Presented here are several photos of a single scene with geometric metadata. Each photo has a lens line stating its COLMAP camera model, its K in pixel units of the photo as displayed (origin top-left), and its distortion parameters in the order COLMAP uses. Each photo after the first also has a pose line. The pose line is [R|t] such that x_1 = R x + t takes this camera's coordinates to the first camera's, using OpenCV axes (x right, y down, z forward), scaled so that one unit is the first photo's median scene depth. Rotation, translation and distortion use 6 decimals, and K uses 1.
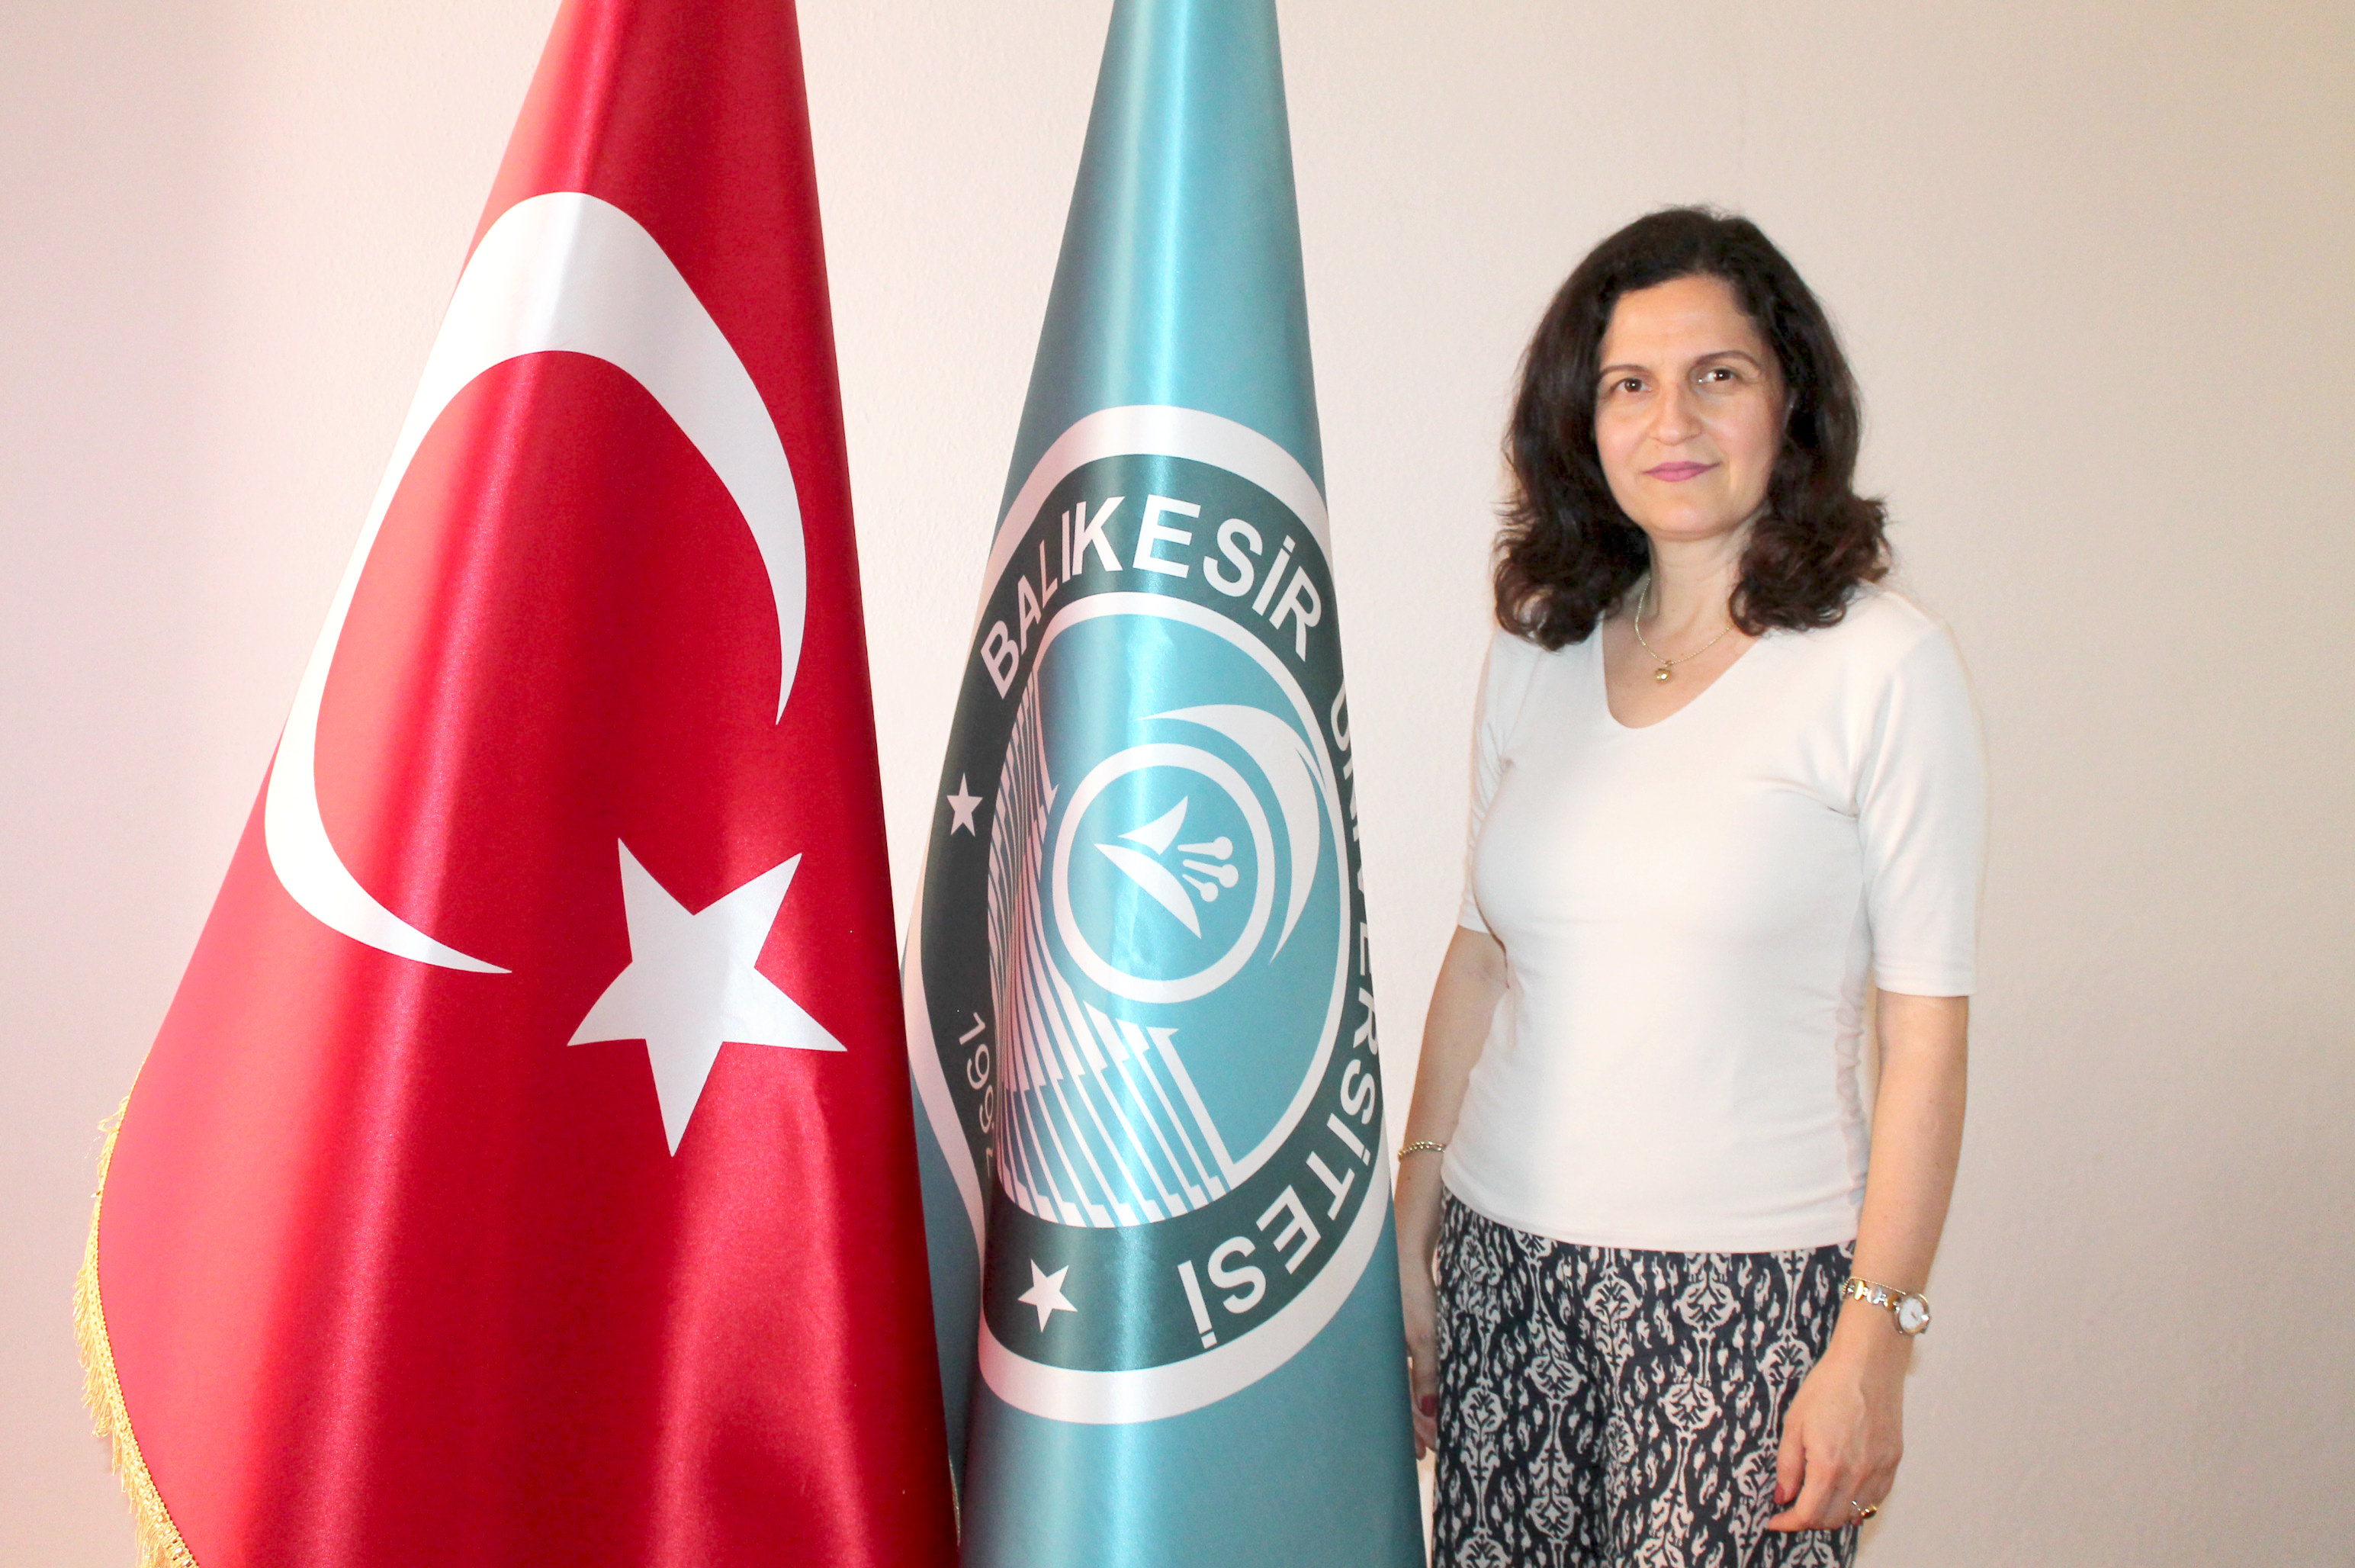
lens RADIAL K [[2550.7, 0, 1176.3], [0, 2550.7, 729.3], [0, 0, 1]] dist [-0.141861, 0.001749]
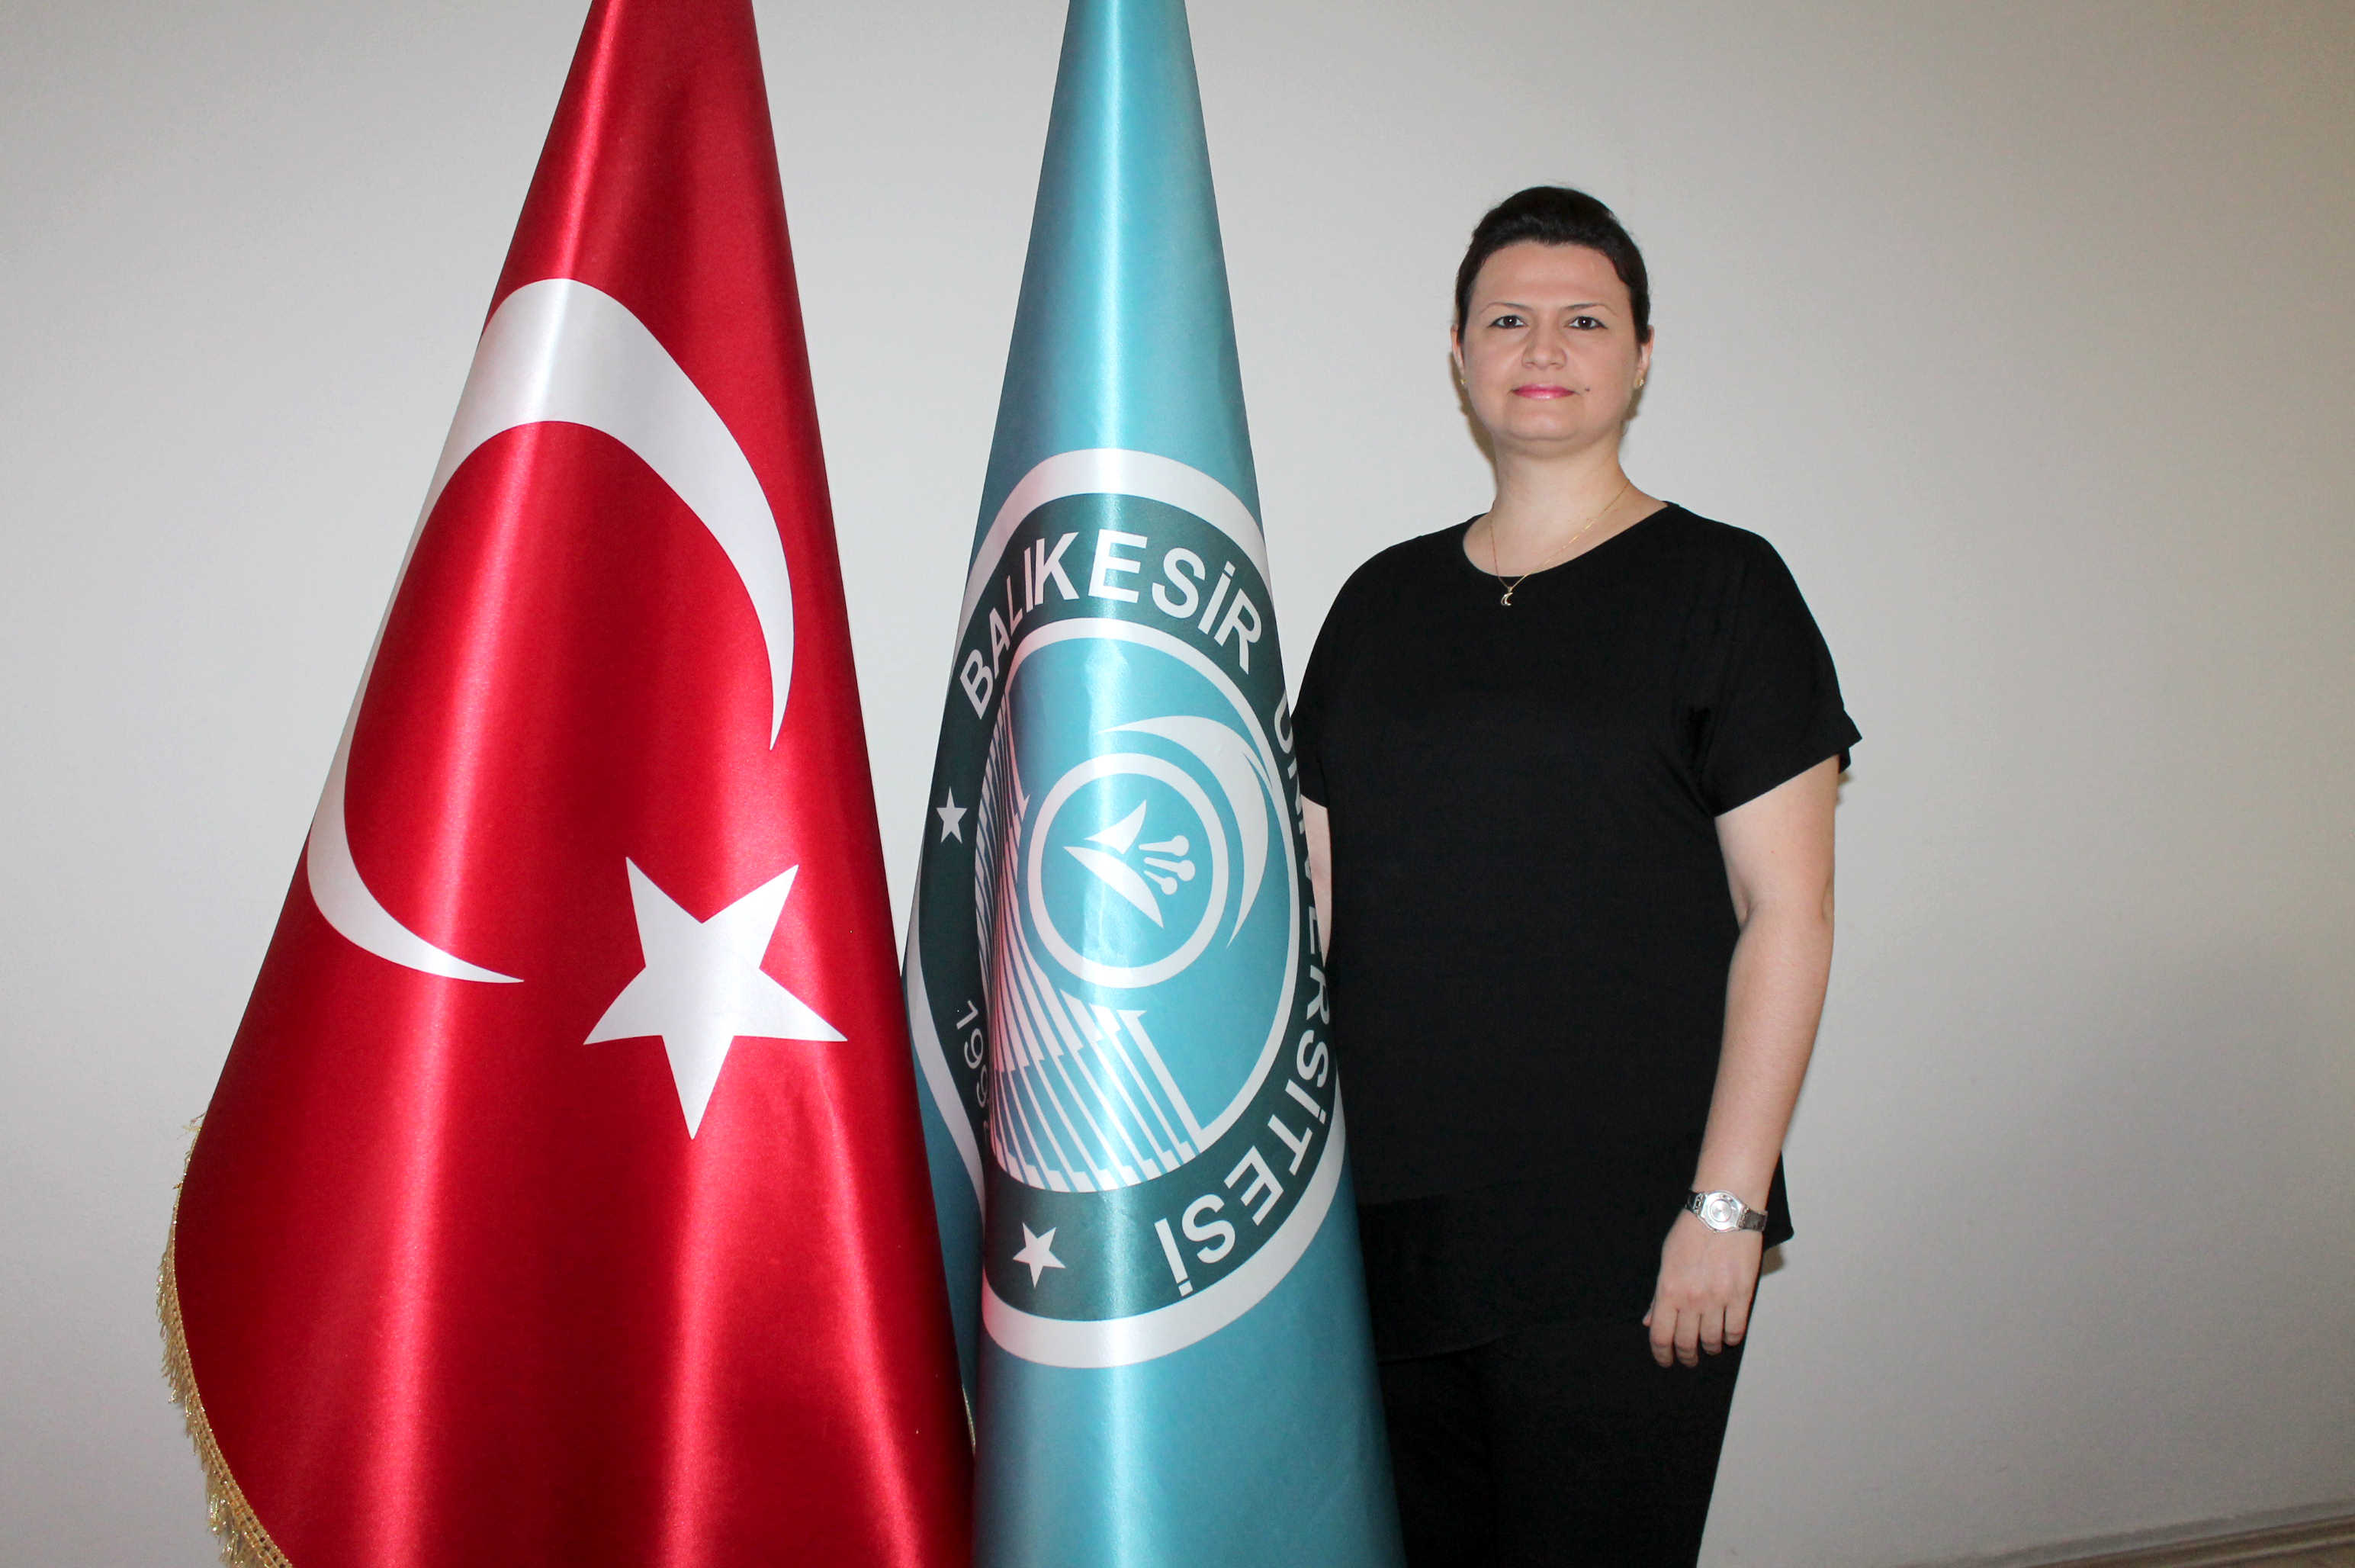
lens RADIAL K [[2132.5, 0, 1171.3], [0, 2132.5, 783.6], [0, 0, 1]] dist [-0.134398, 0.136119]
pose [[0.999140, -0.041206, -0.004560, 0.019524], [0.041301, 0.998873, 0.023385, -0.002147], [0.003591, -0.023553, 0.999716, 0.073585]]
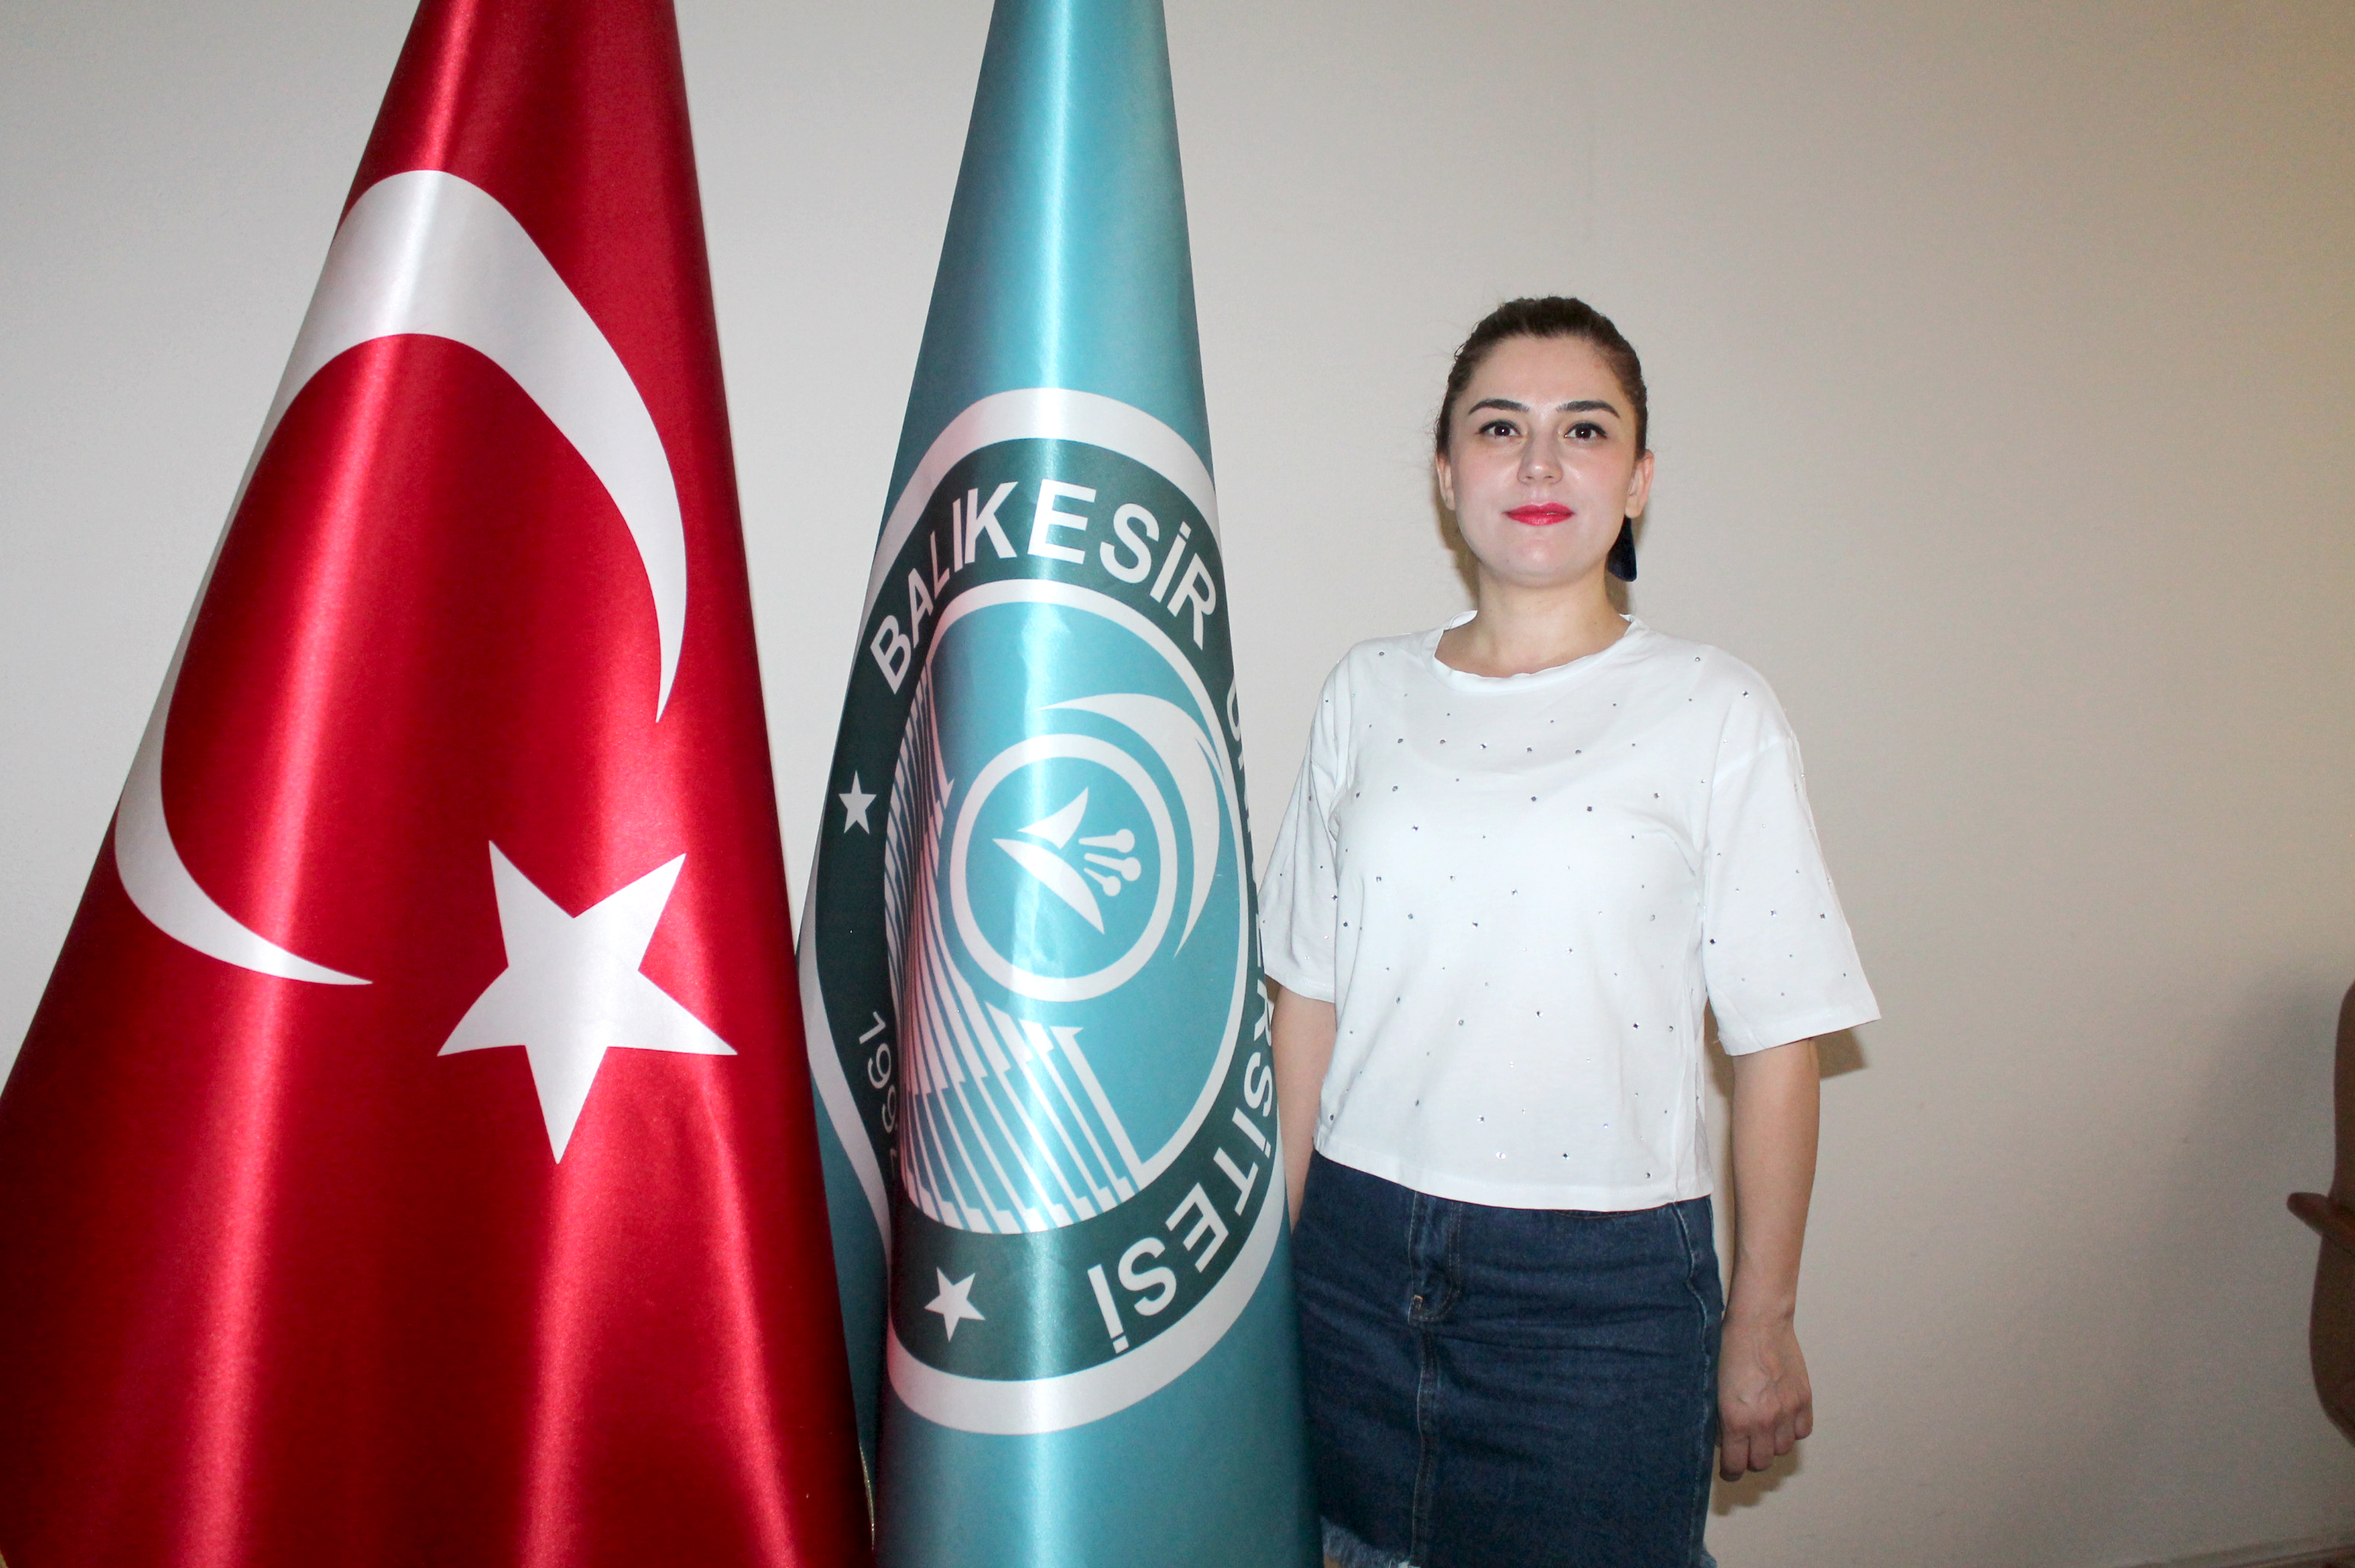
lens RADIAL K [[2053.5, 0, 1126.3], [0, 2053.5, 797.2], [0, 0, 1]] dist [-0.114062, -0.006594]
pose [[0.998781, -0.018046, 0.045936, -0.016823], [0.016890, 0.999534, 0.025414, 0.009829], [-0.046373, -0.024607, 0.998621, 0.213690]]
